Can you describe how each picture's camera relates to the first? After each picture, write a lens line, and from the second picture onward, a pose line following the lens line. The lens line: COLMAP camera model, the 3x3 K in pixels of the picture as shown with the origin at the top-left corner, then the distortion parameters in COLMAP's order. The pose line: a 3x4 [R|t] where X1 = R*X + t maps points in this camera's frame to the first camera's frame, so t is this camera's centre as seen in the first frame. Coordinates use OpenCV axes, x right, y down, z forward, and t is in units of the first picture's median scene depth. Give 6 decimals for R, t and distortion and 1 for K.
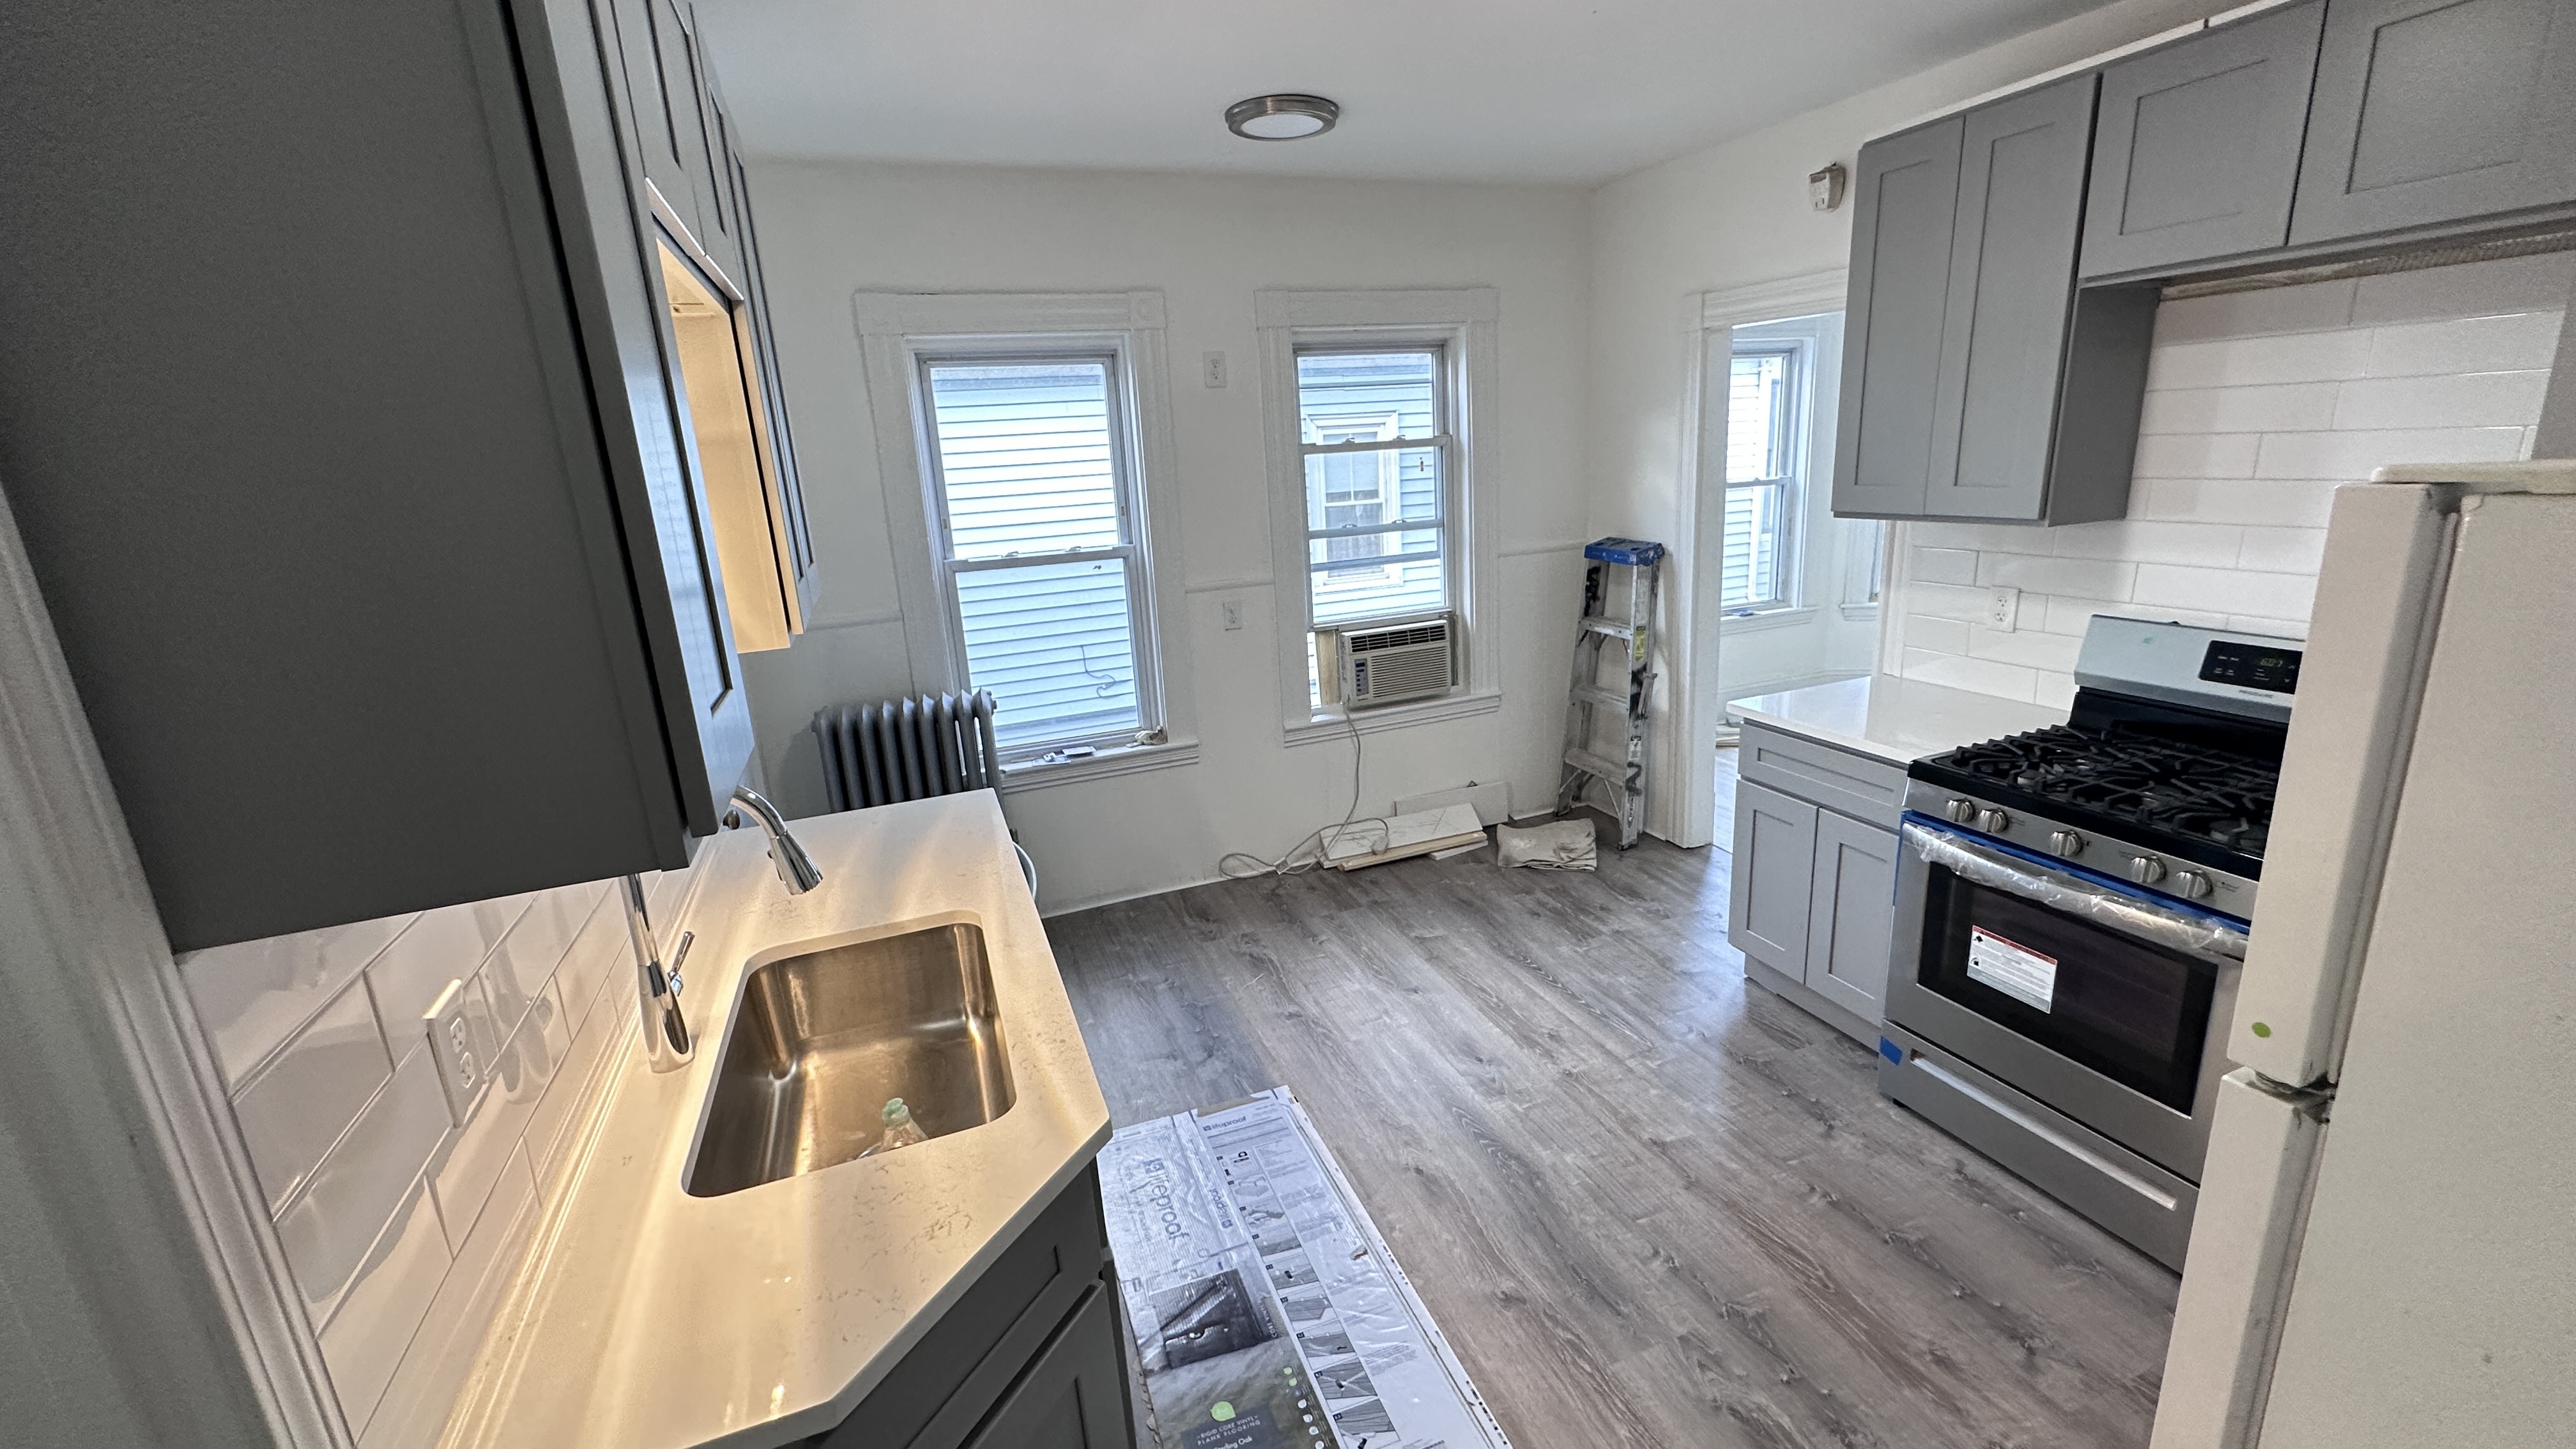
lens RADIAL K [[1033.6, 0, 1293.2], [0, 1033.6, 743.9], [0, 0, 1]] dist [0.001008, -0.000445]
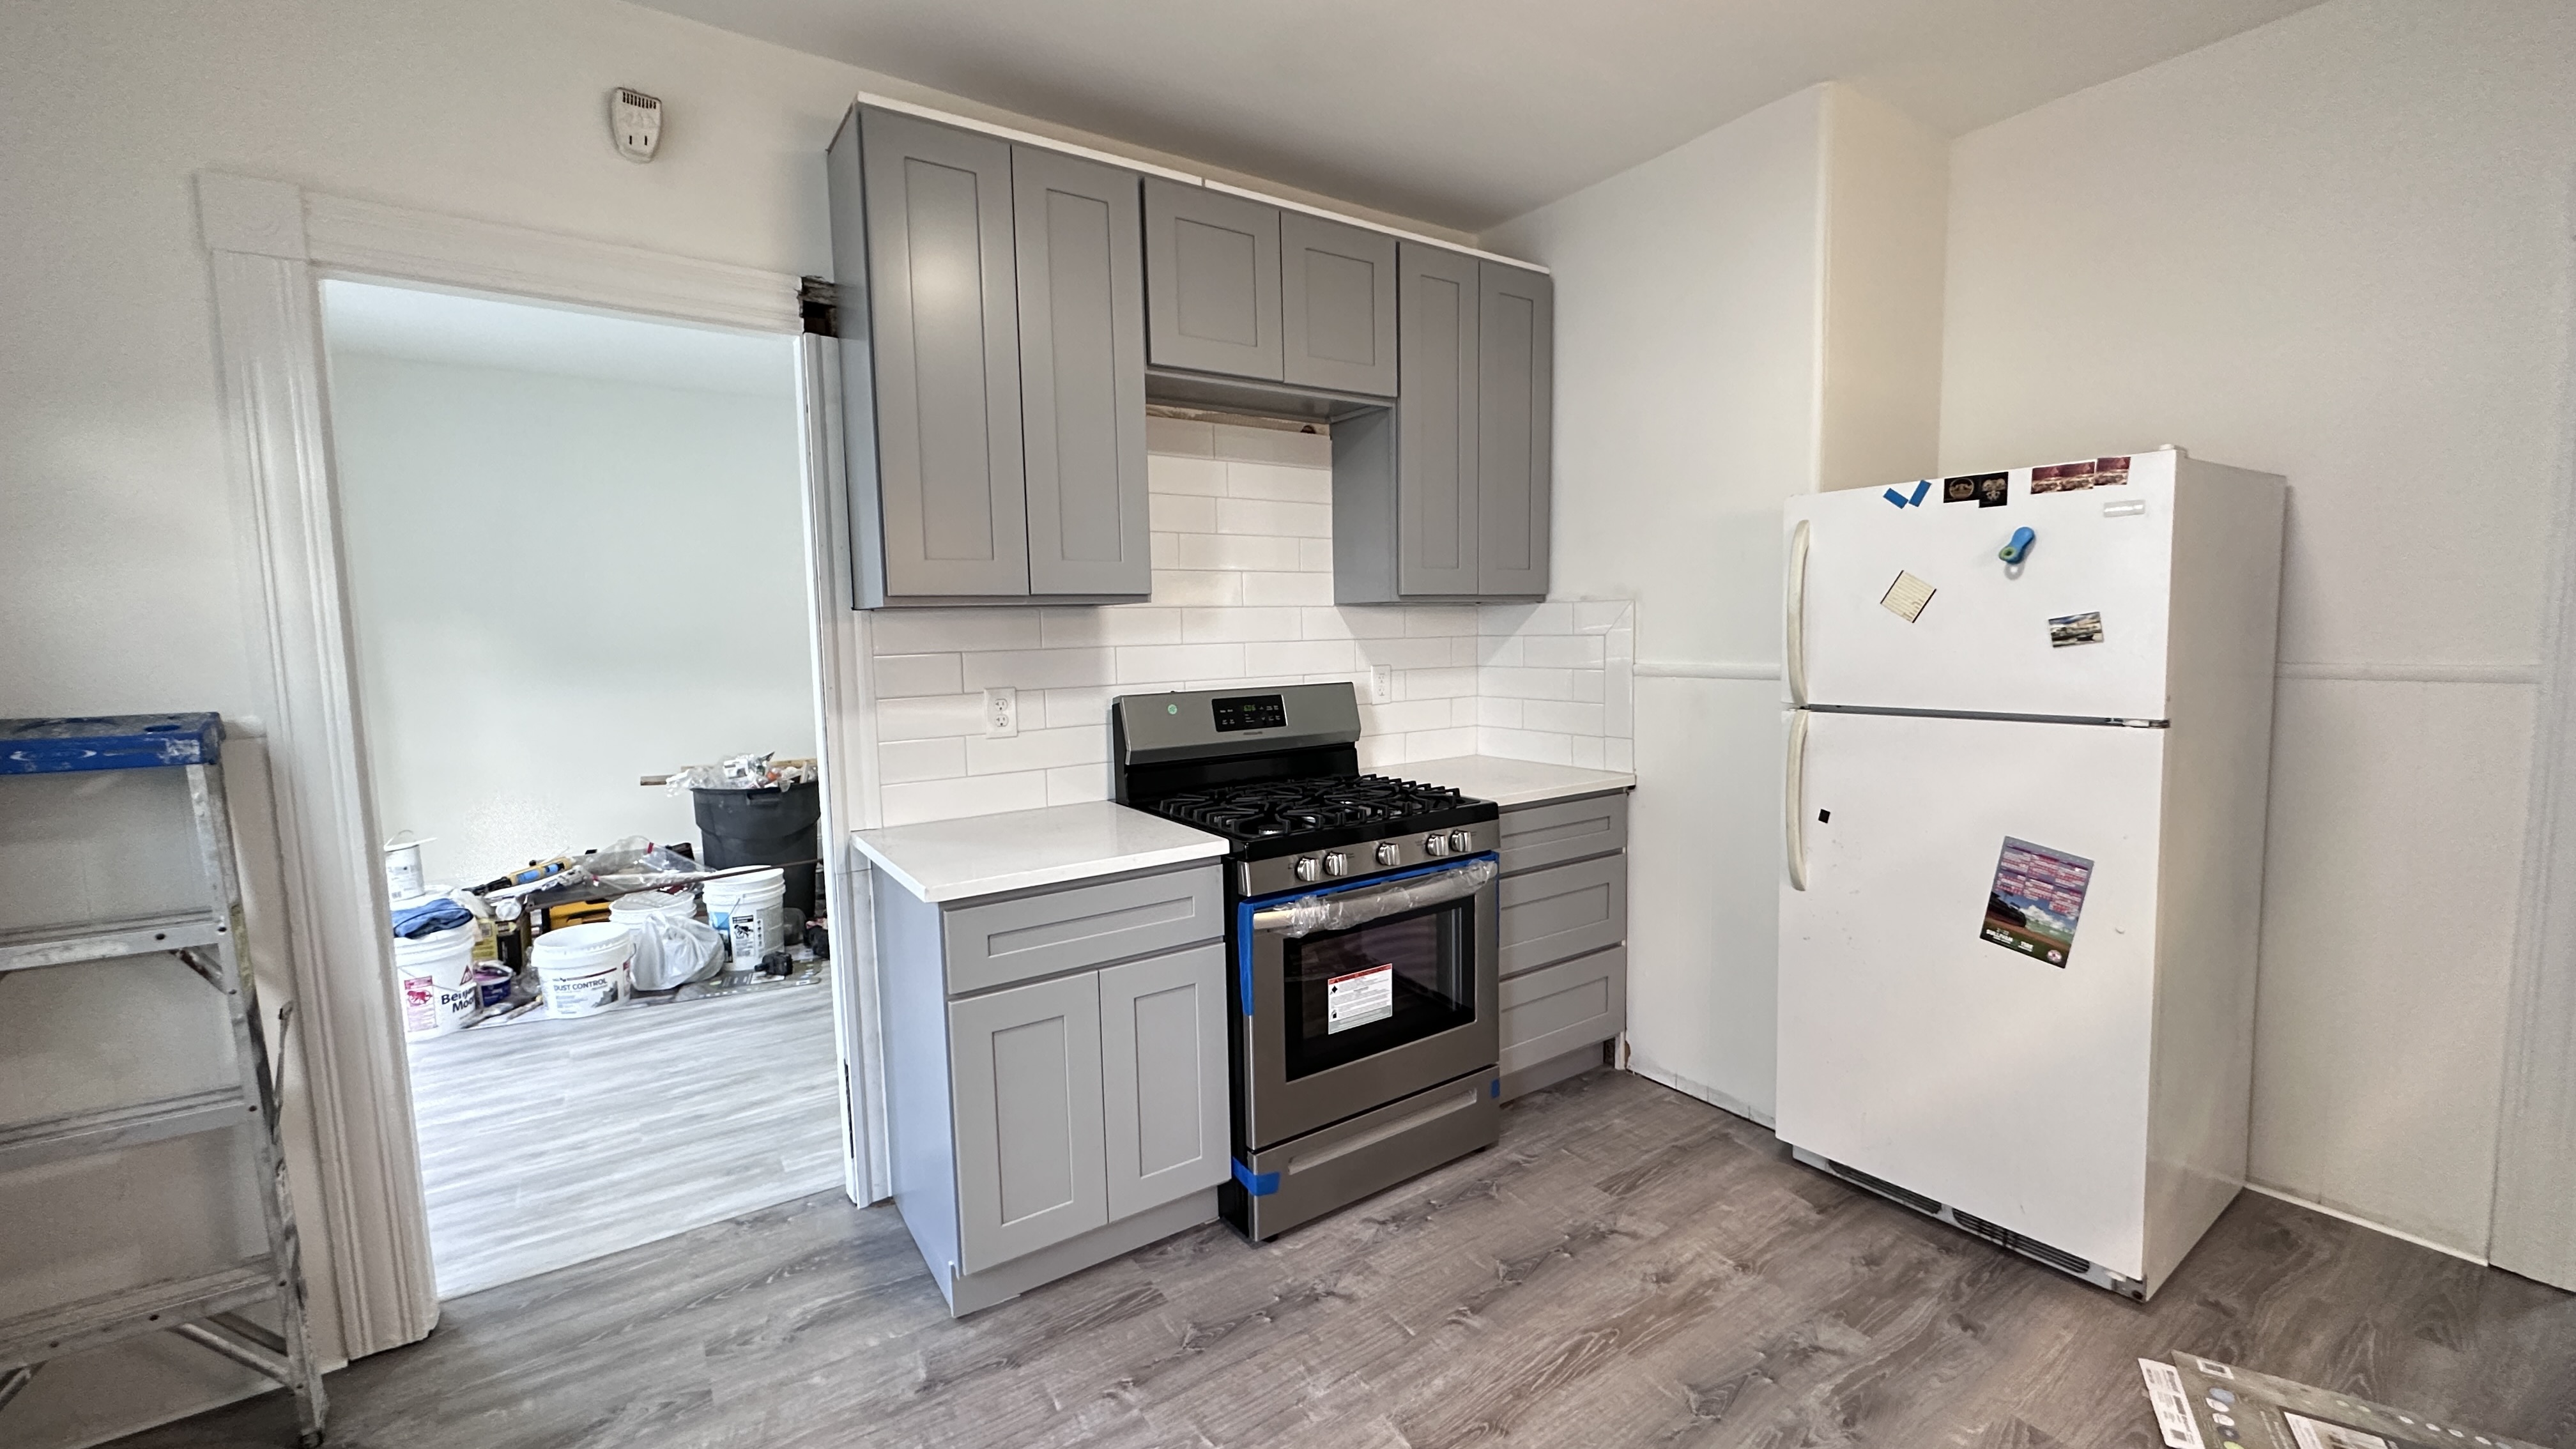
lens RADIAL K [[1033.6, 0, 1297.8], [0, 1033.6, 721.1], [0, 0, 1]] dist [0.001008, -0.000445]
pose [[-0.220965, -0.036447, 0.974601, -0.279327], [0.303065, 0.947263, 0.104136, -0.165775], [-0.926999, 0.318378, -0.198266, 1.120730]]
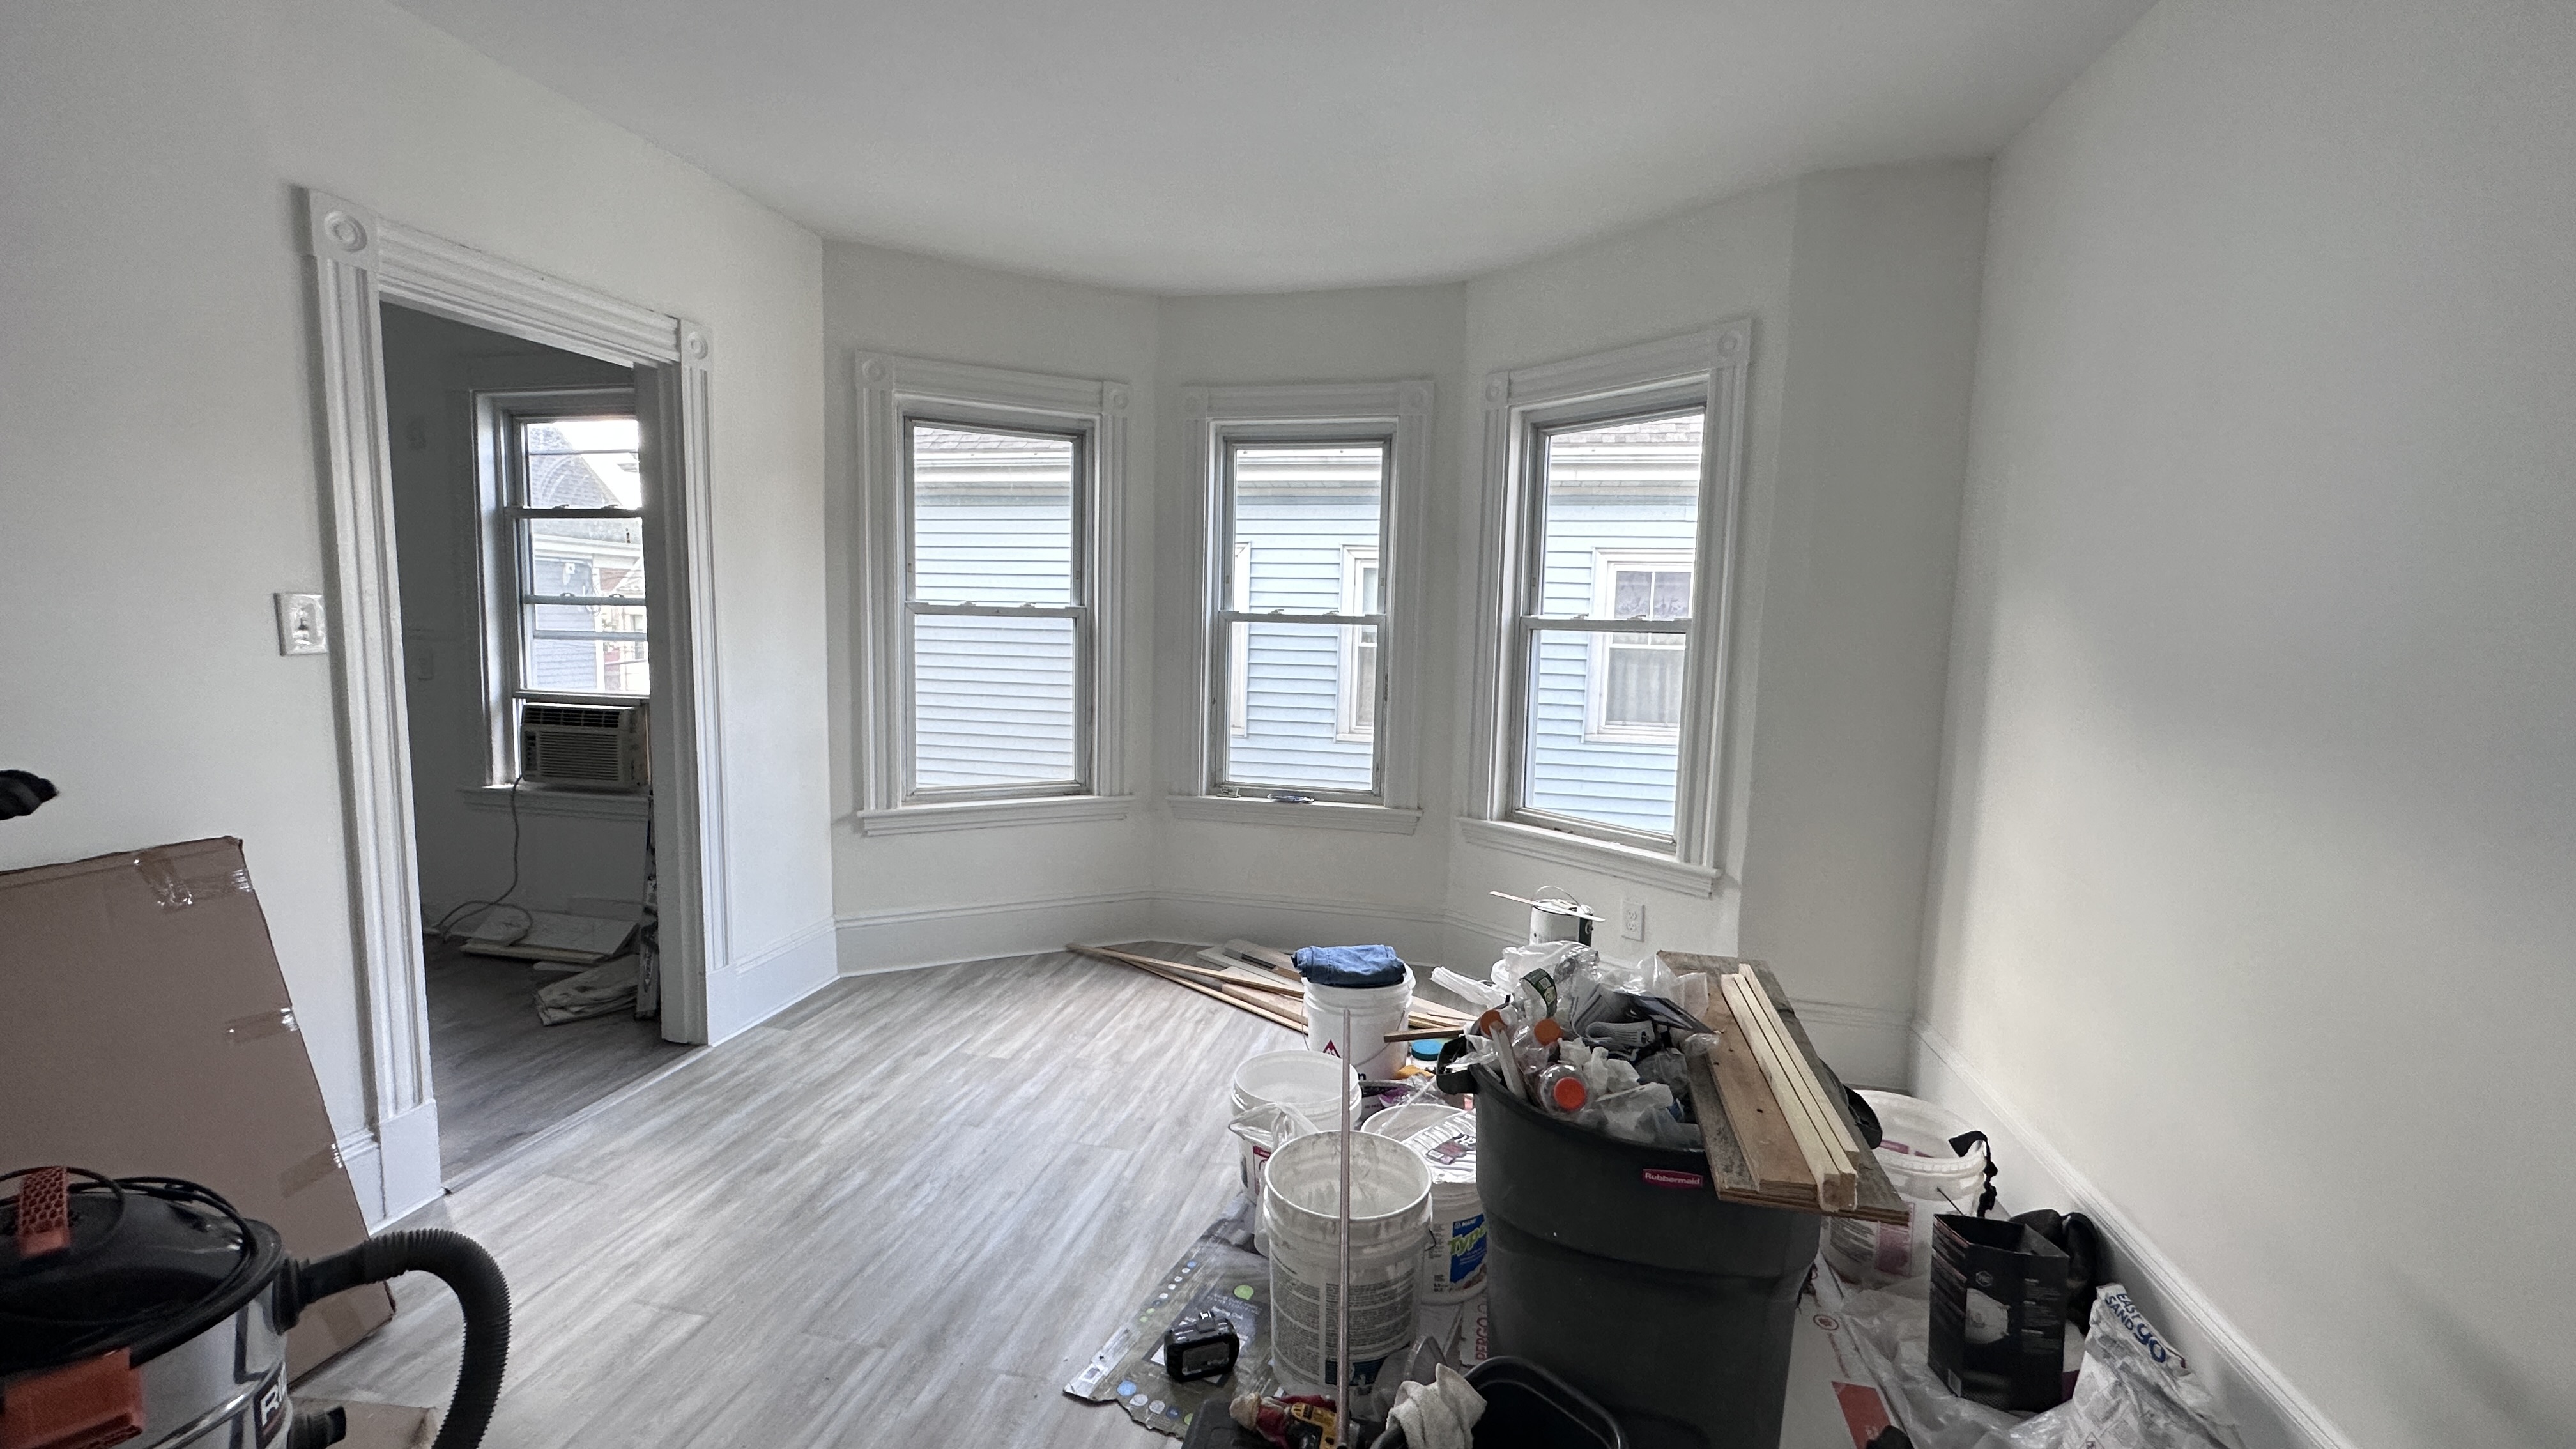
lens RADIAL K [[1033.6, 0, 1275.3], [0, 1033.6, 714.5], [0, 0, 1]] dist [0.001008, -0.000445]
pose [[0.838689, 0.160597, -0.520393, 1.955896], [-0.203971, 0.978612, -0.026723, -0.371055], [0.504972, 0.128558, 0.853508, 0.946400]]
